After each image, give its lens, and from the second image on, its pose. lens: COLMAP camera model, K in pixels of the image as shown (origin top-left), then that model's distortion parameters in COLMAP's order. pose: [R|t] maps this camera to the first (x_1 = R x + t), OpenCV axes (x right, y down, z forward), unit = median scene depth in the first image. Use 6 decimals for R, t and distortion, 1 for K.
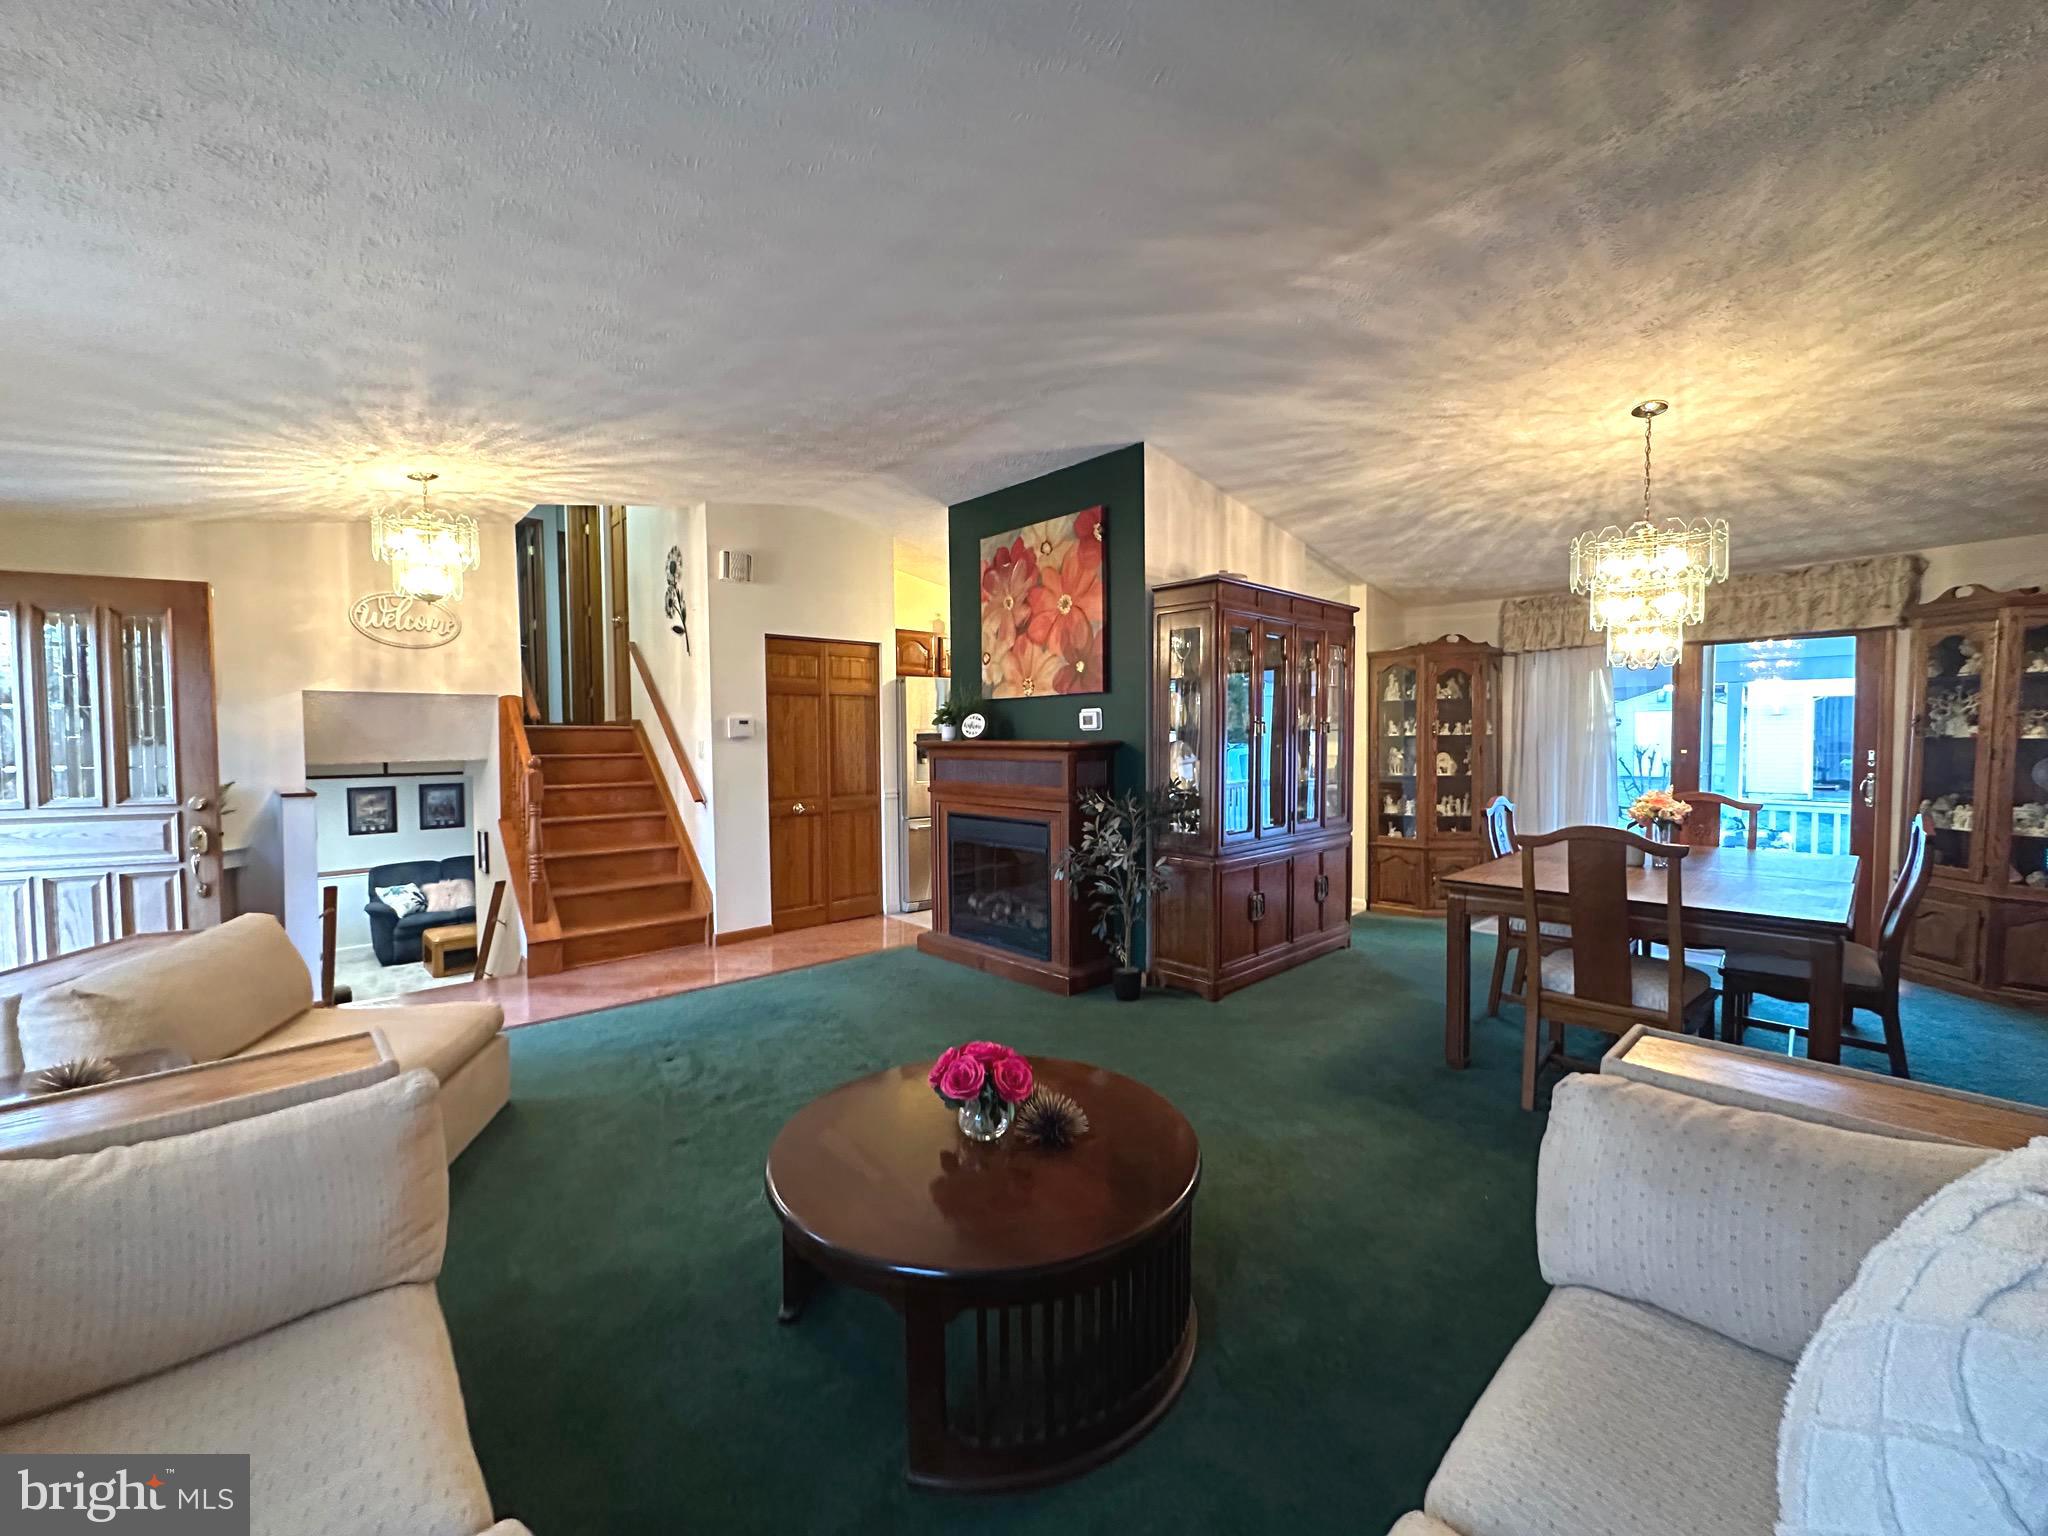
lens RADIAL K [[813.7, 0, 1020.0], [0, 813.7, 761.4], [0, 0, 1]] dist [-0.003713, 0.001342]
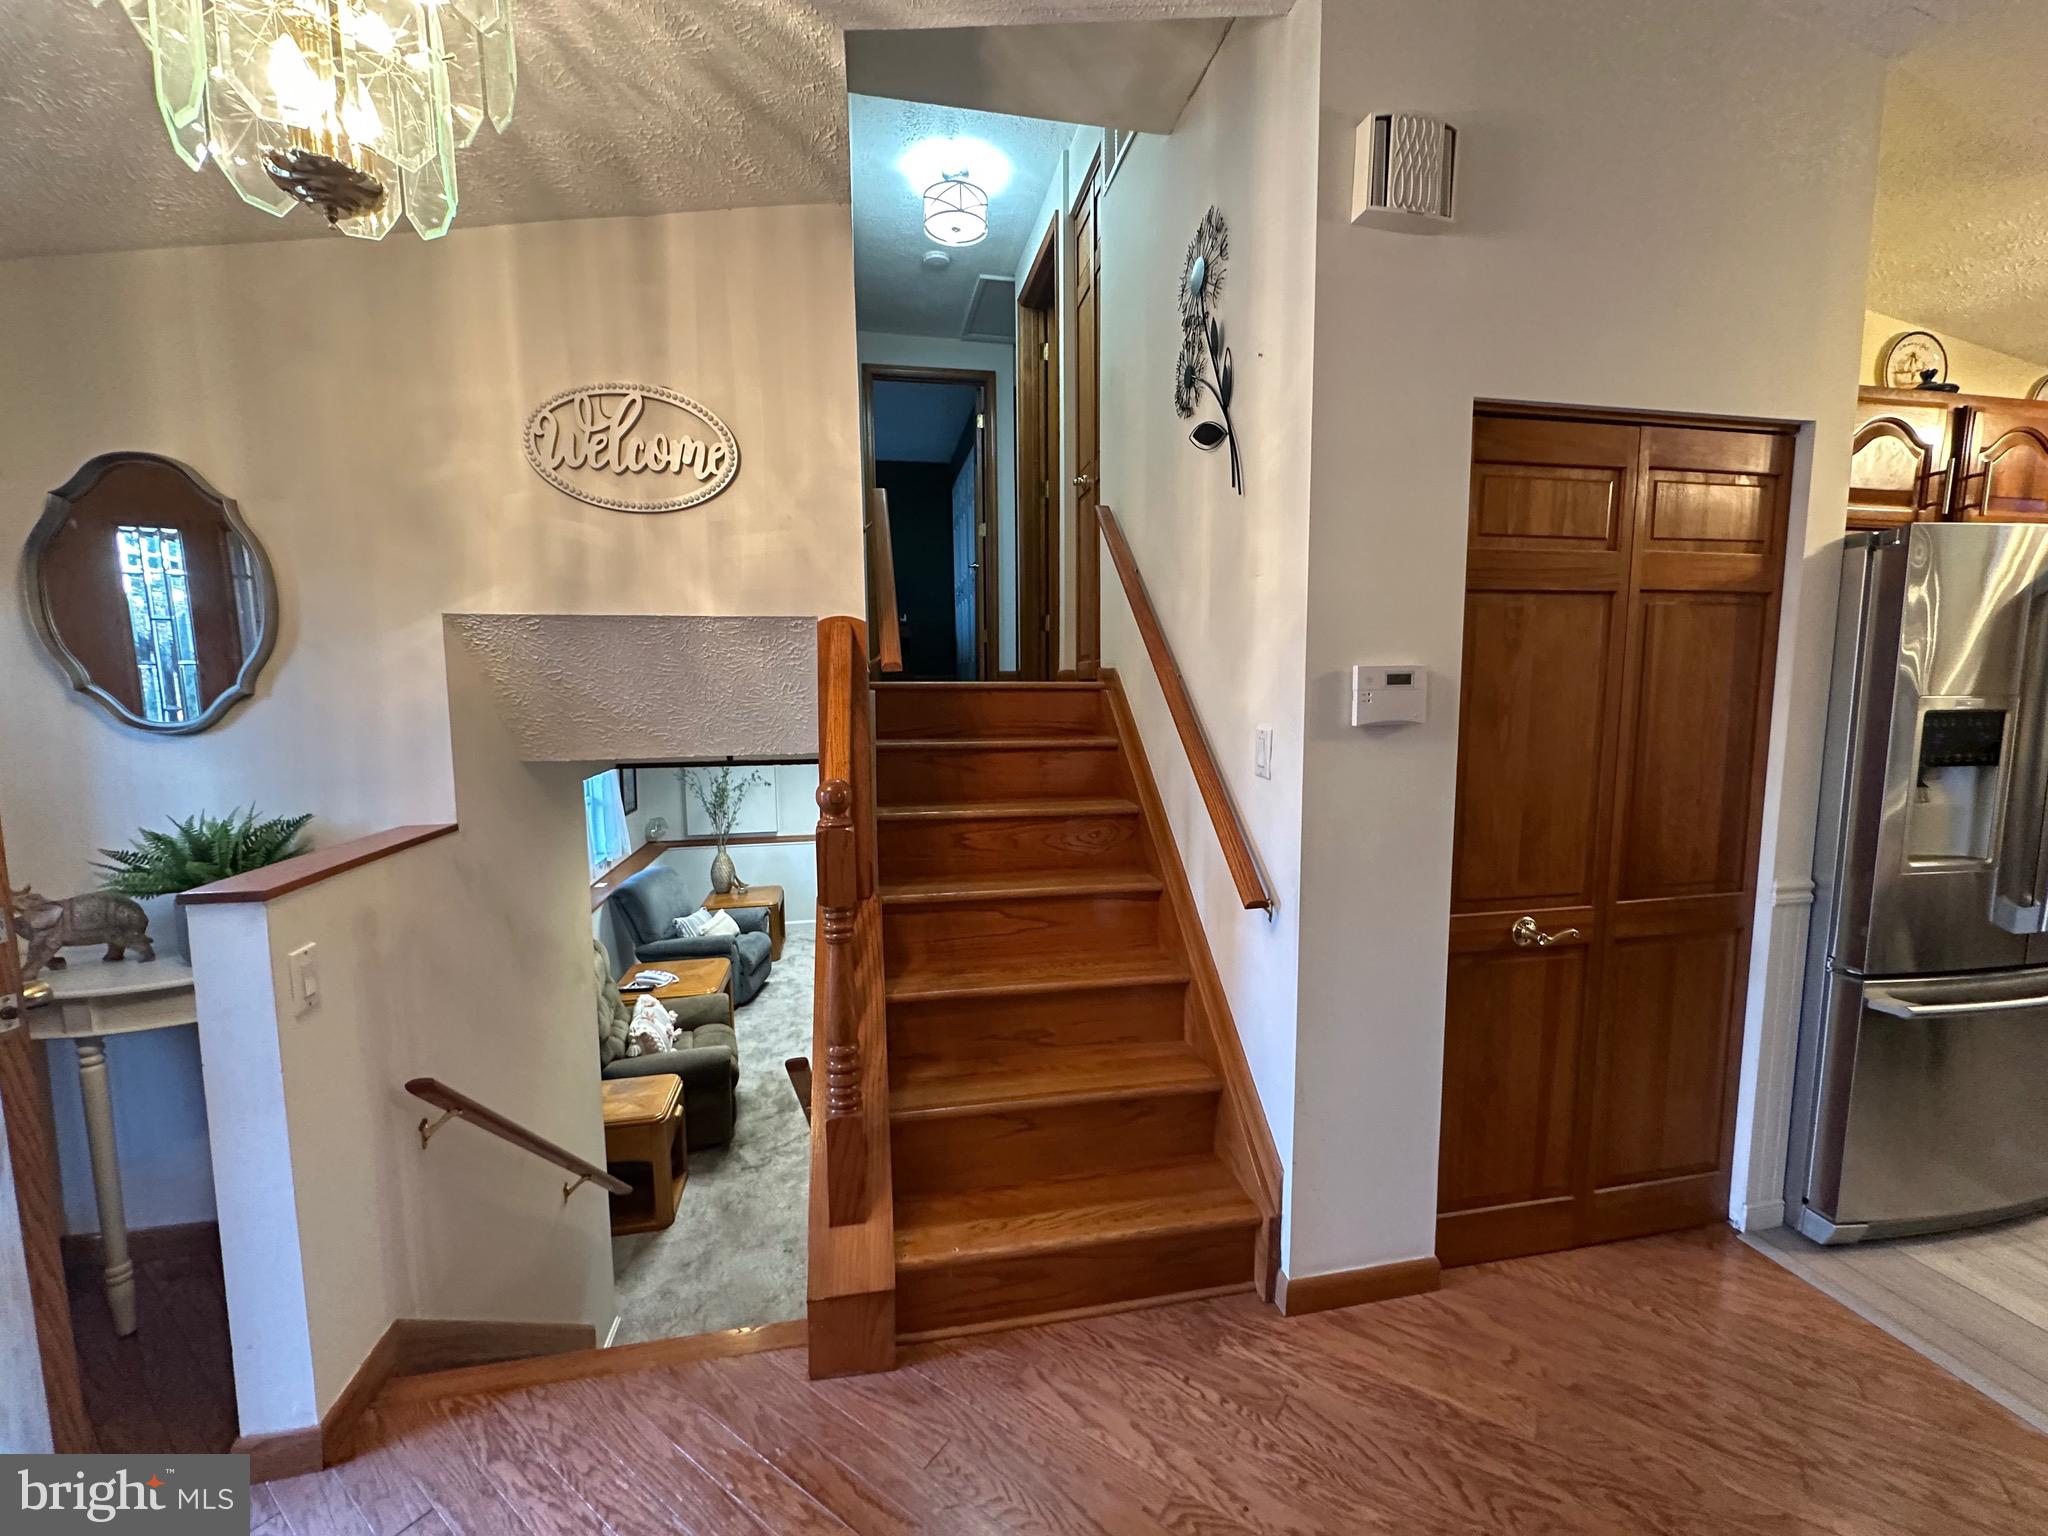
lens RADIAL K [[813.7, 0, 1018.5], [0, 813.7, 761.7], [0, 0, 1]] dist [-0.003713, 0.001342]
pose [[0.845525, 0.057321, -0.530850, -0.343004], [-0.019306, 0.996853, 0.076889, -0.043517], [0.533586, -0.054763, 0.843971, 0.749093]]
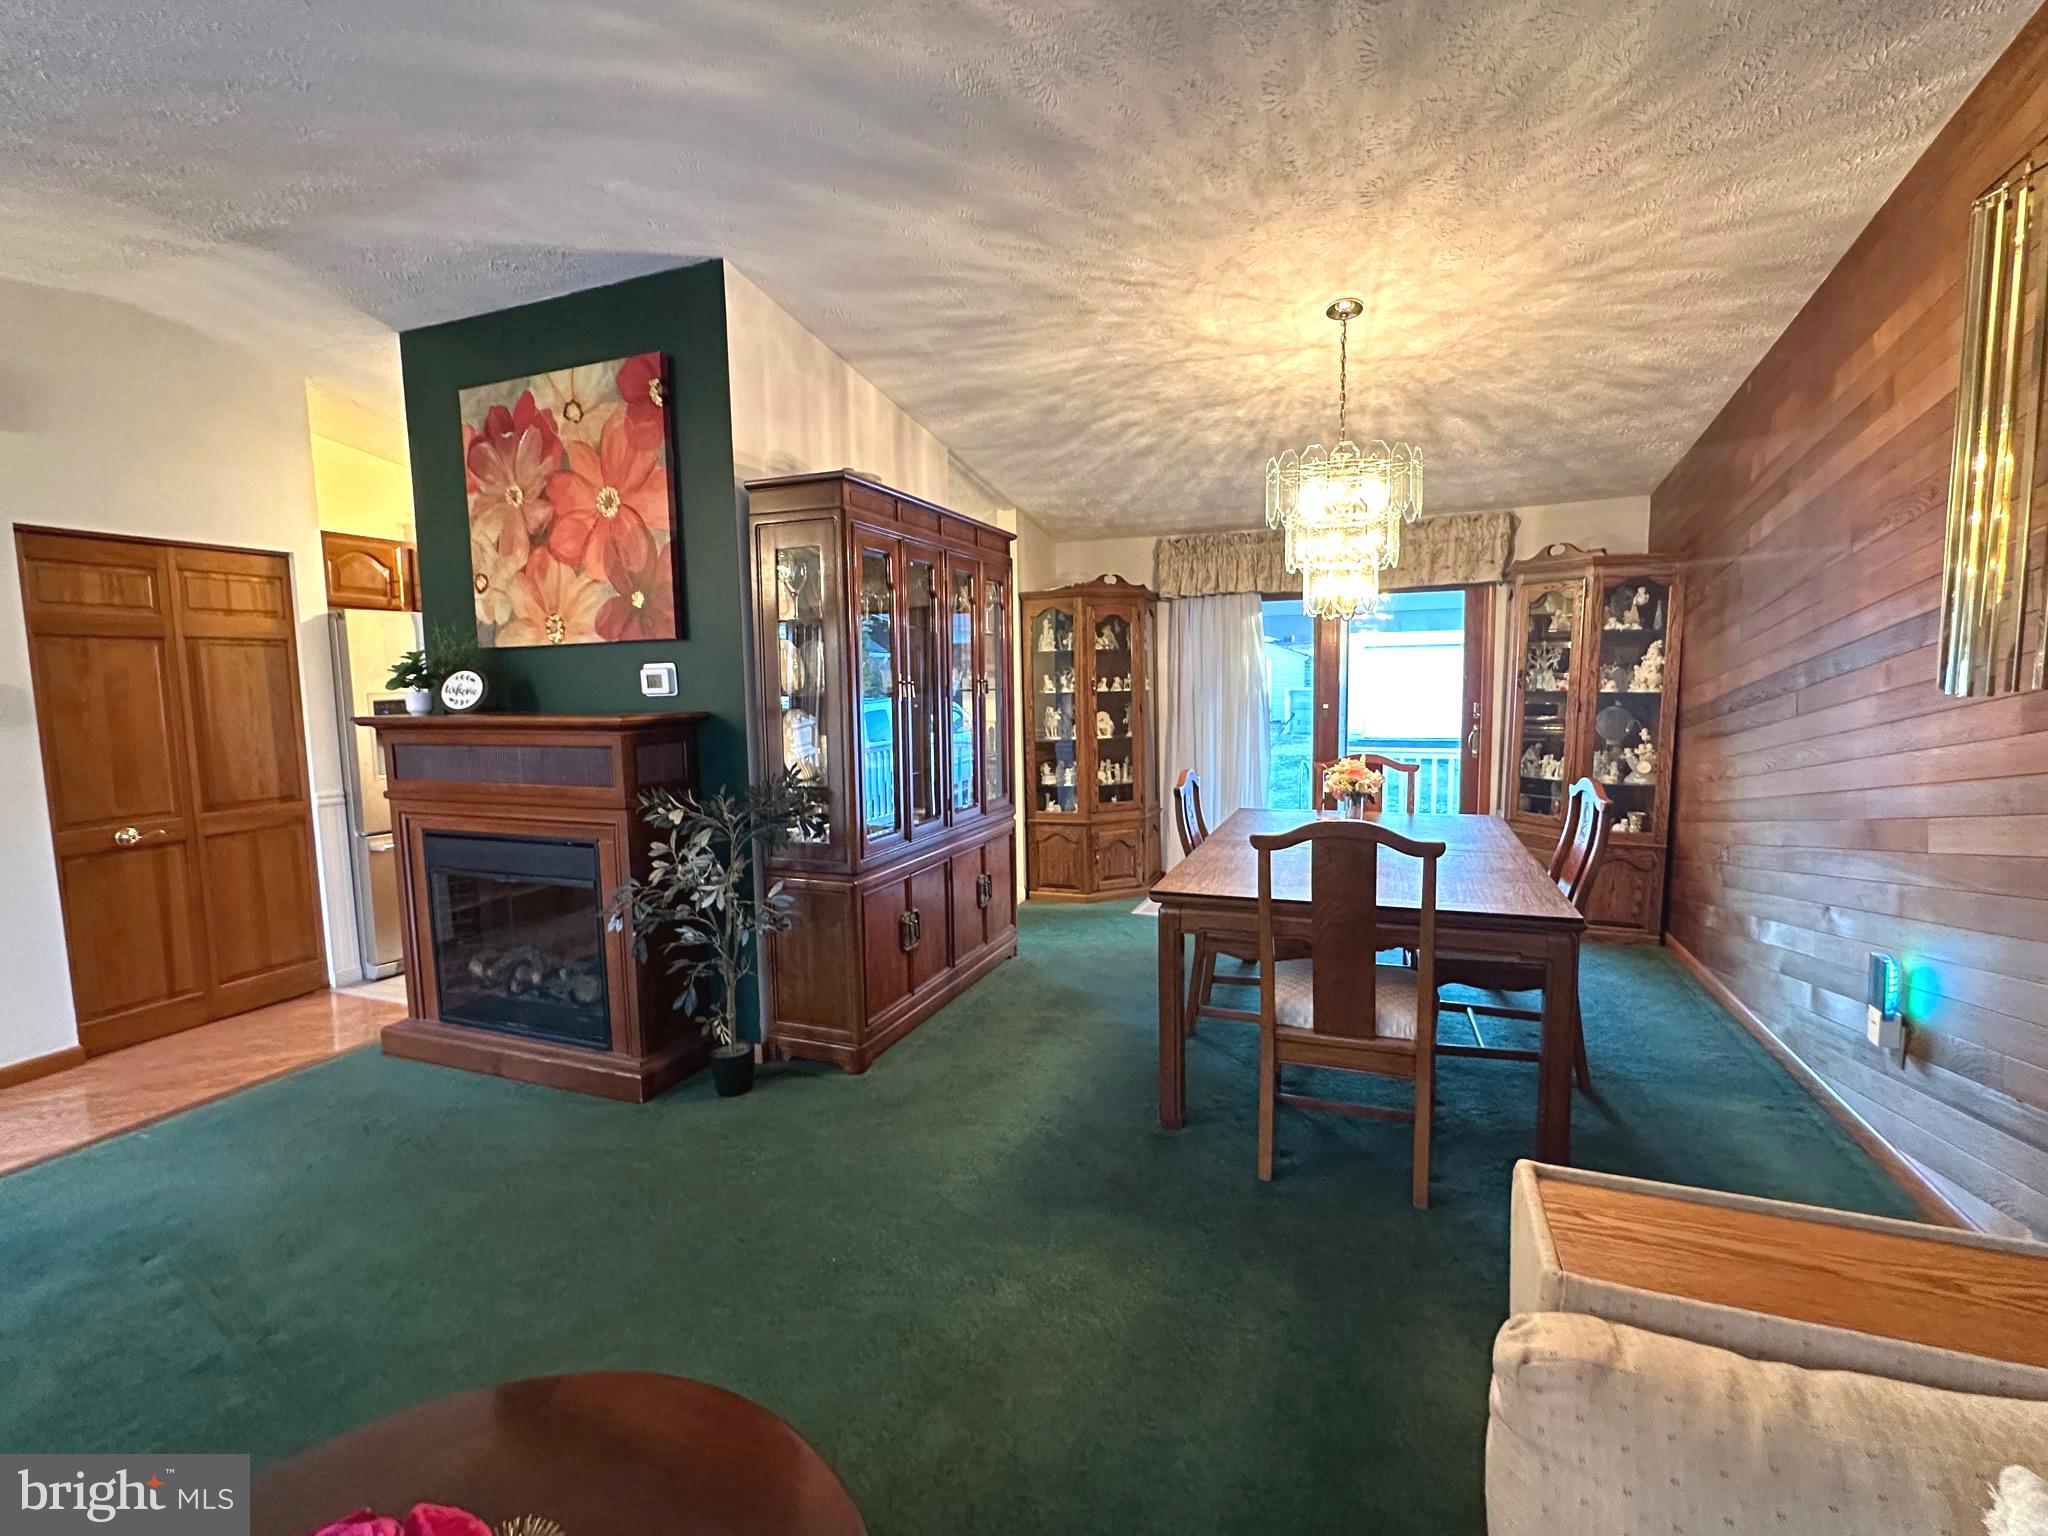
lens RADIAL K [[905.6, 0, 1028.2], [0, 905.6, 762.3], [0, 0, 1]] dist [-0.006404, -0.000076]
pose [[0.900564, -0.049300, 0.431918, 0.034936], [0.026174, 0.997895, 0.059326, -0.019597], [-0.433934, -0.042122, 0.899959, 0.194337]]
